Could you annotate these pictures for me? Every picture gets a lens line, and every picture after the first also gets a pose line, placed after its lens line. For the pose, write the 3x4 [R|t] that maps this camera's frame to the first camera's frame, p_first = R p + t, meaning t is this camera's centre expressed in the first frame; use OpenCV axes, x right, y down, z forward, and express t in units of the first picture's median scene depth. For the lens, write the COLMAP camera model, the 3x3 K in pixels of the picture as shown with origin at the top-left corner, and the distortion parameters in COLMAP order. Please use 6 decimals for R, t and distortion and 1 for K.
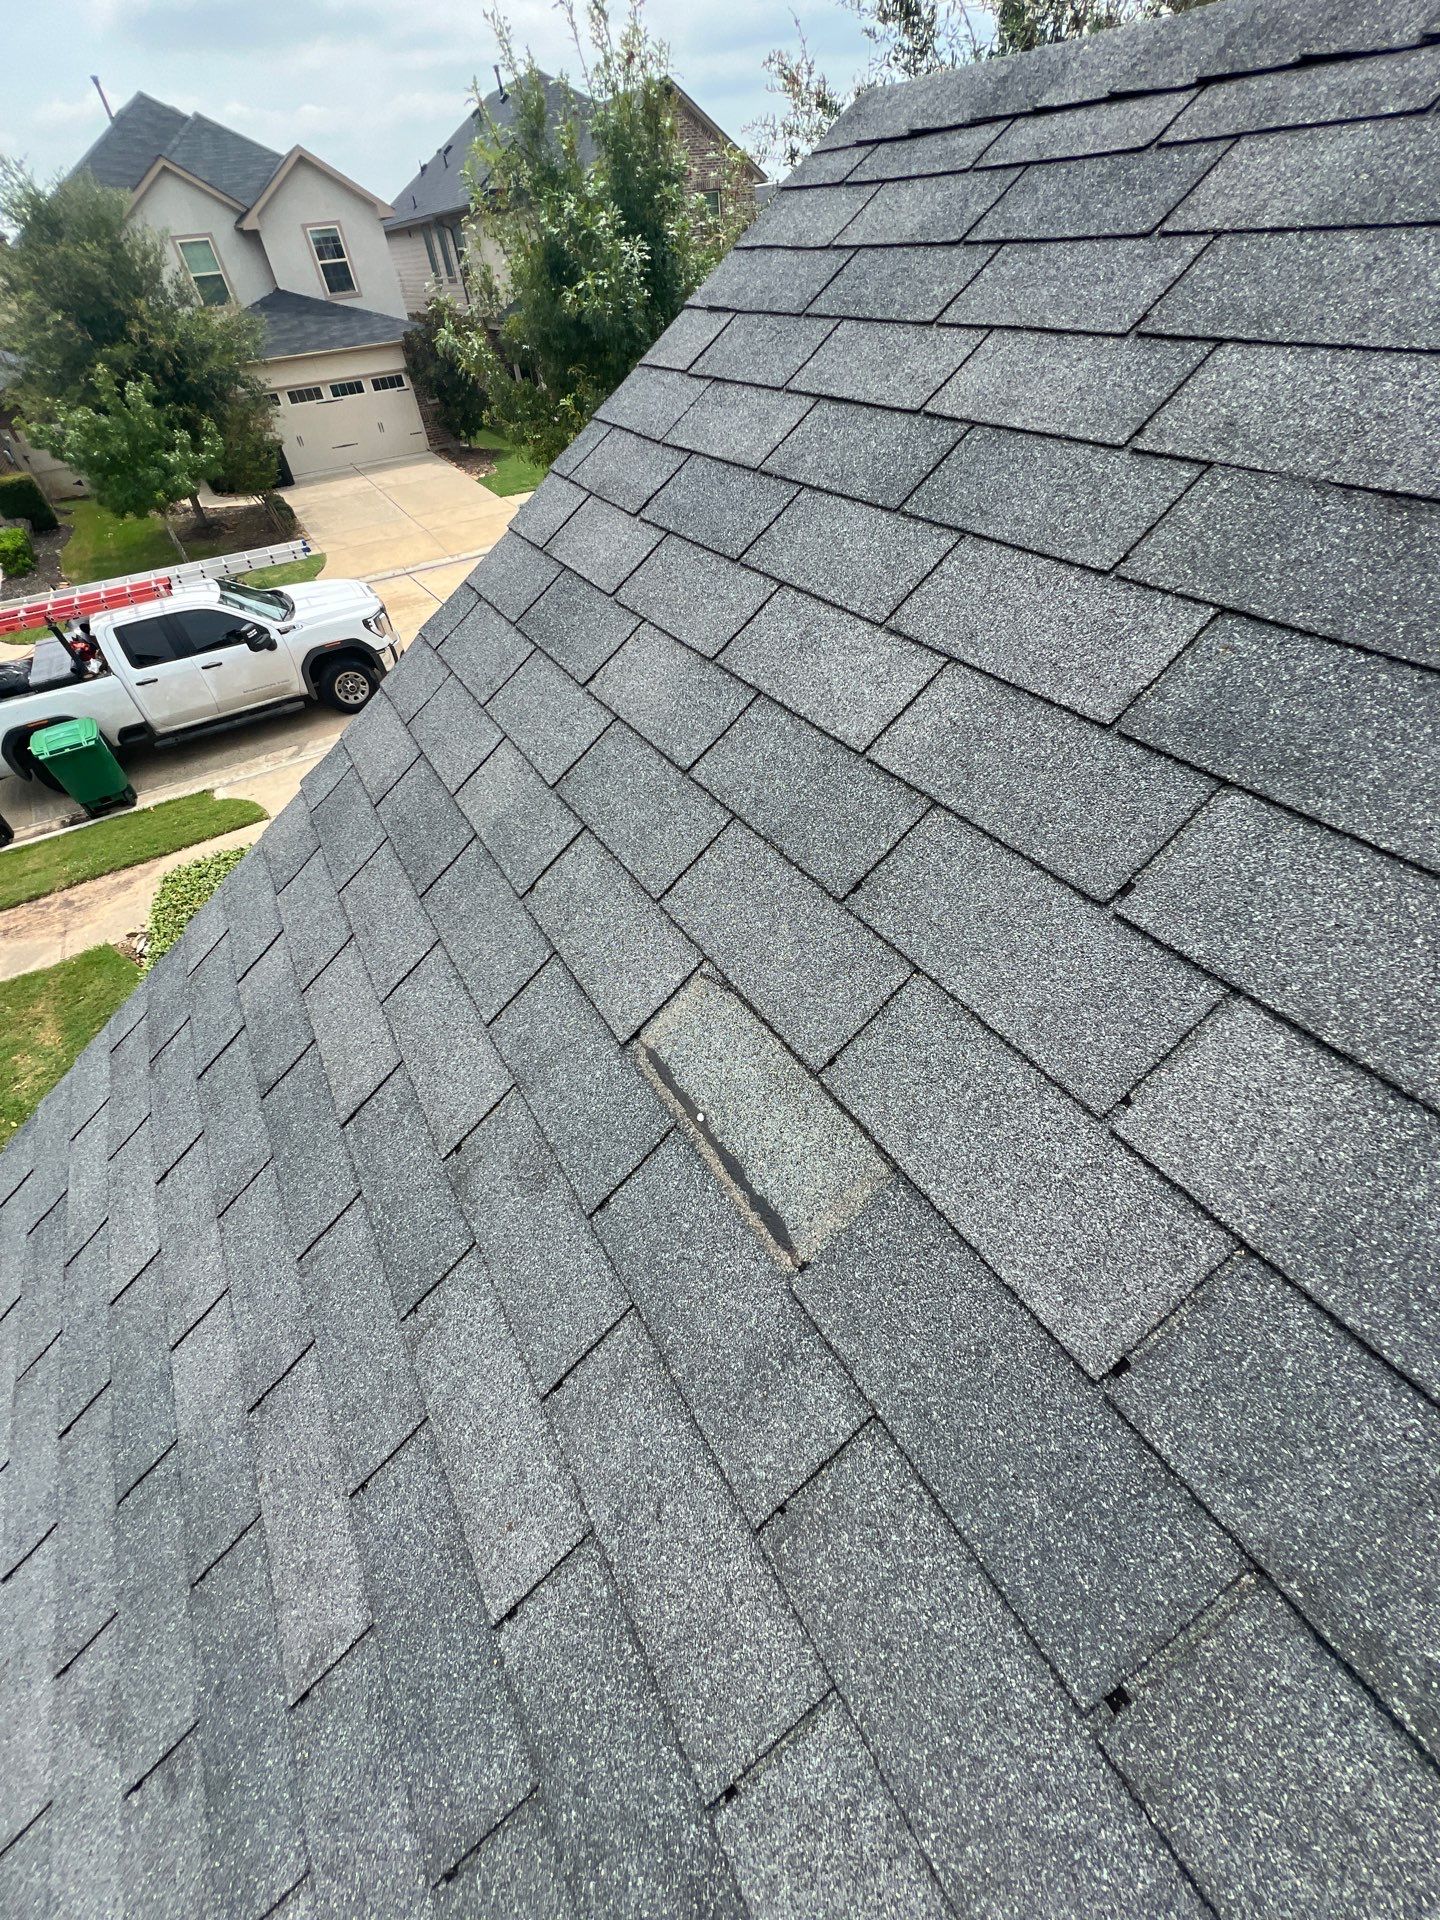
lens RADIAL K [[769.4, 0, 726.8], [0, 769.4, 959.0], [0, 0, 1]] dist [-0.002668, 0.000343]
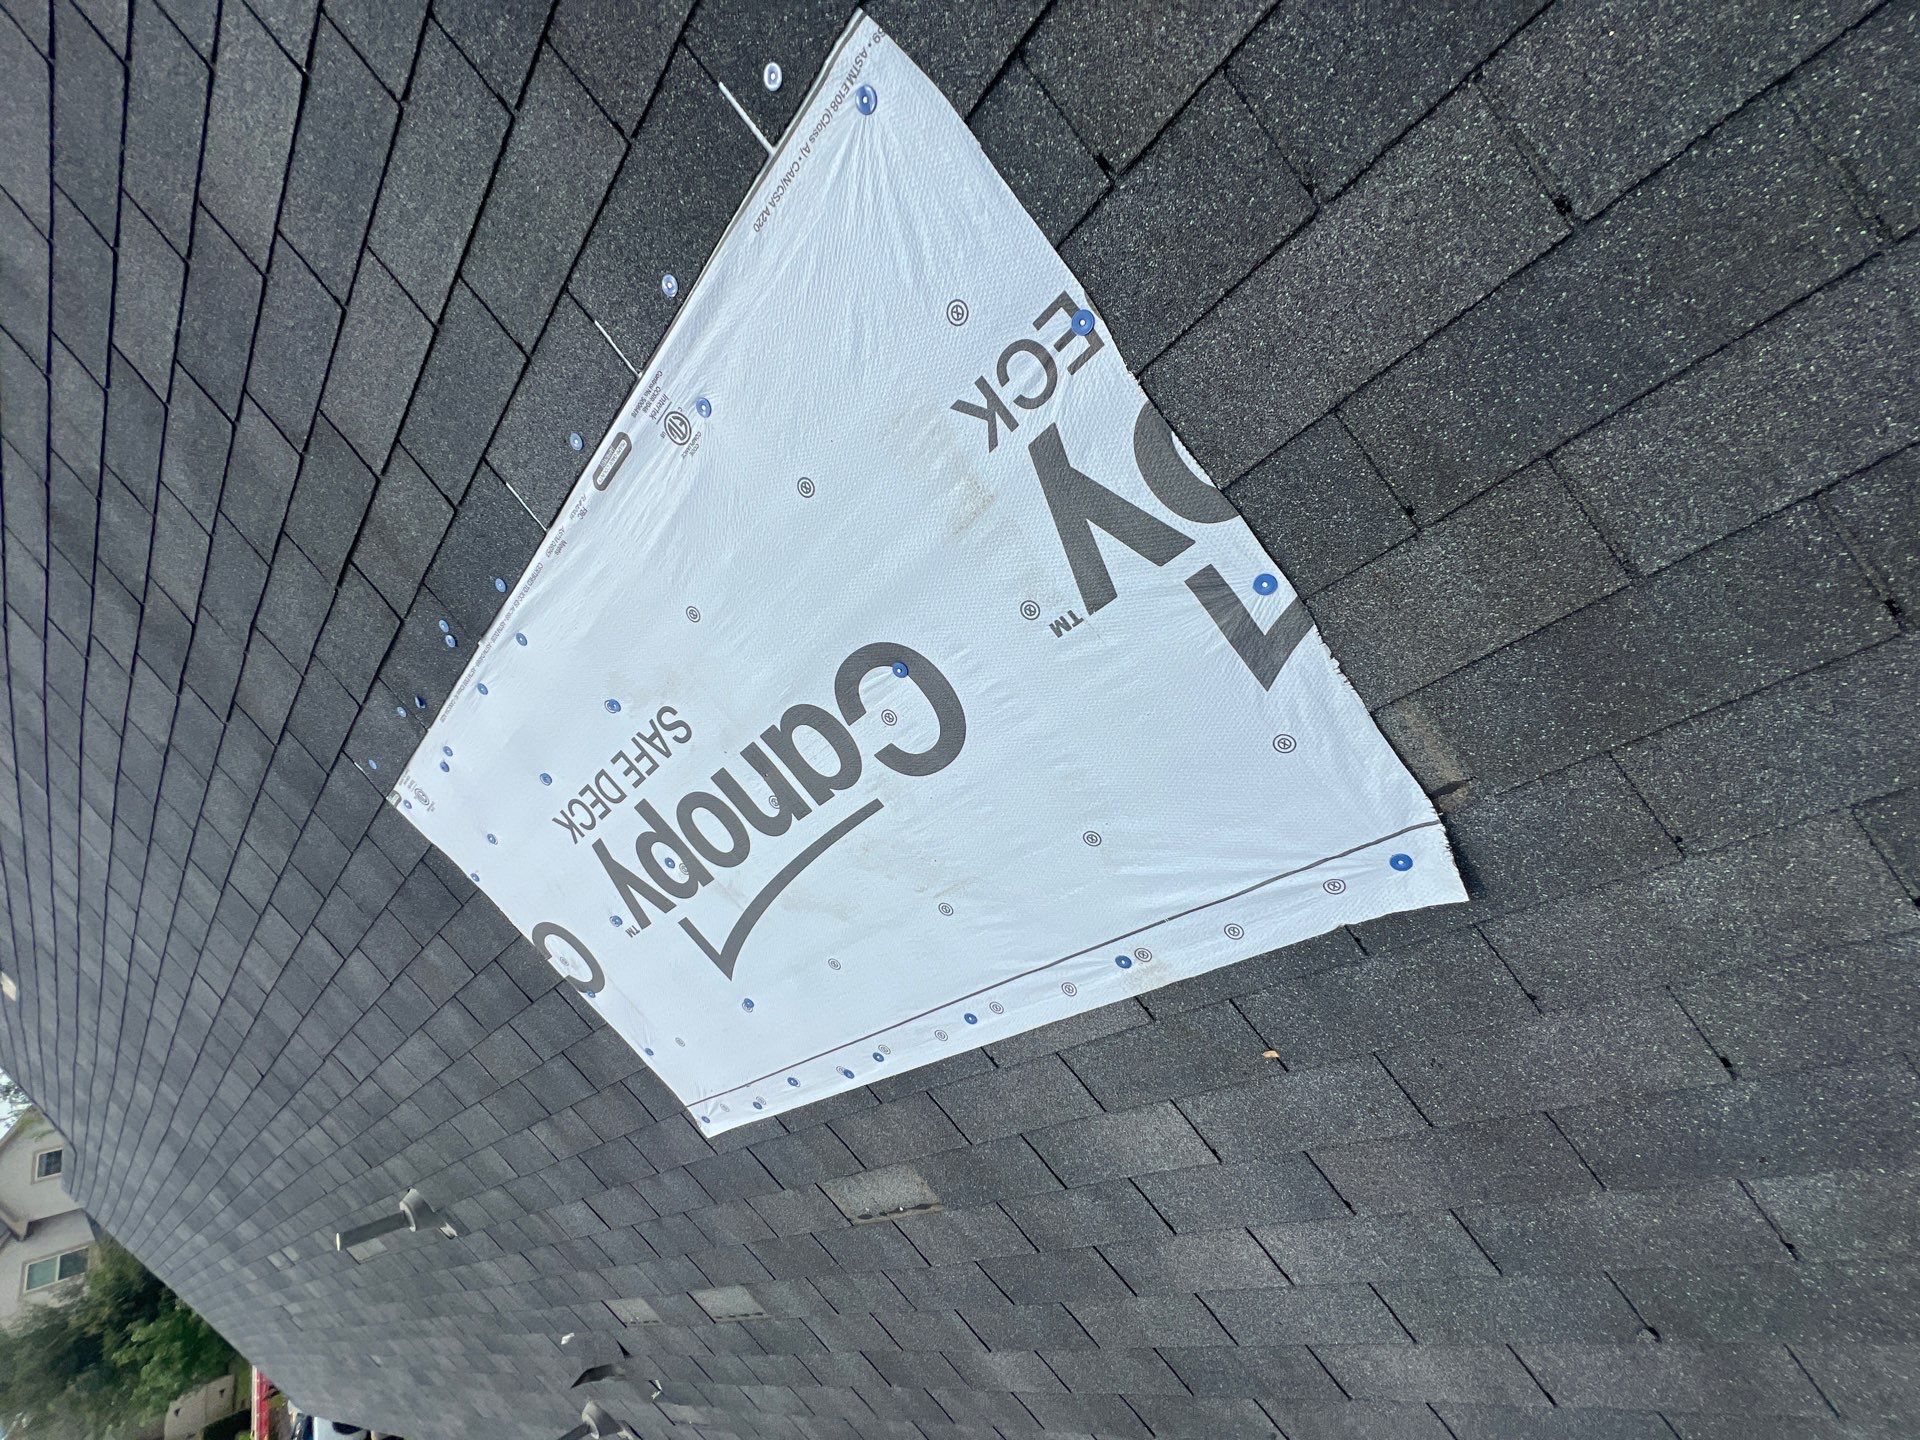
lens RADIAL K [[769.4, 0, 959.7], [0, 769.4, 716.0], [0, 0, 1]] dist [-0.002668, 0.000343]
pose [[0.126943, -0.989281, 0.072165, 0.421510], [0.988824, 0.131947, 0.069412, 0.480617], [-0.078190, 0.062547, 0.994974, -0.562399]]
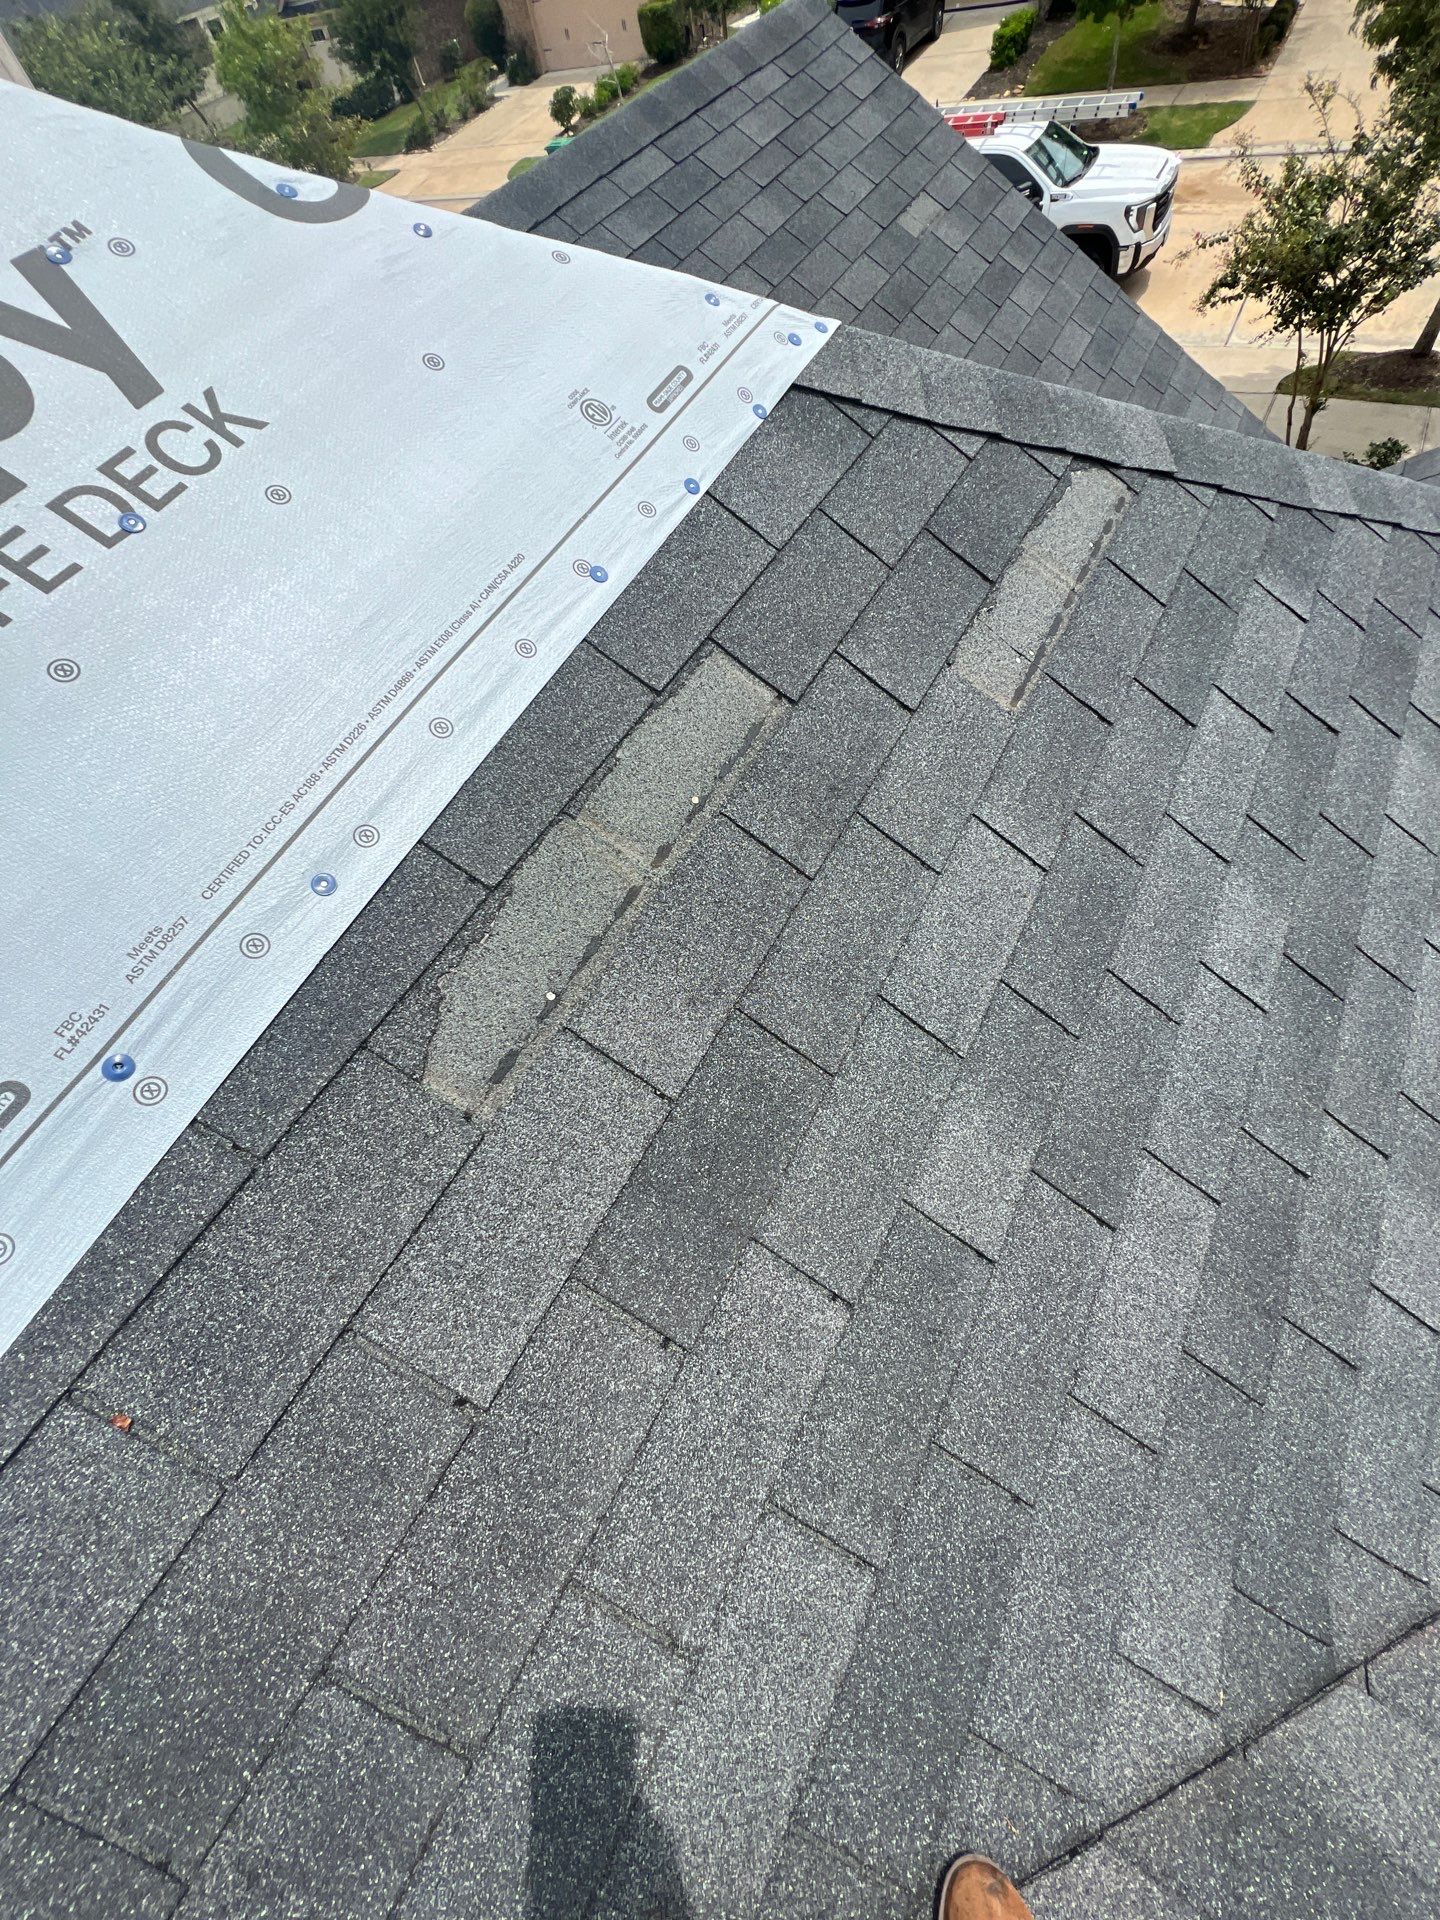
lens RADIAL K [[769.4, 0, 721.3], [0, 769.4, 958.2], [0, 0, 1]] dist [-0.002668, 0.000343]
pose [[0.510116, 0.723736, -0.464745, 0.339471], [-0.495023, 0.688914, 0.529481, -0.024466], [0.703374, -0.040037, 0.709692, -0.098759]]
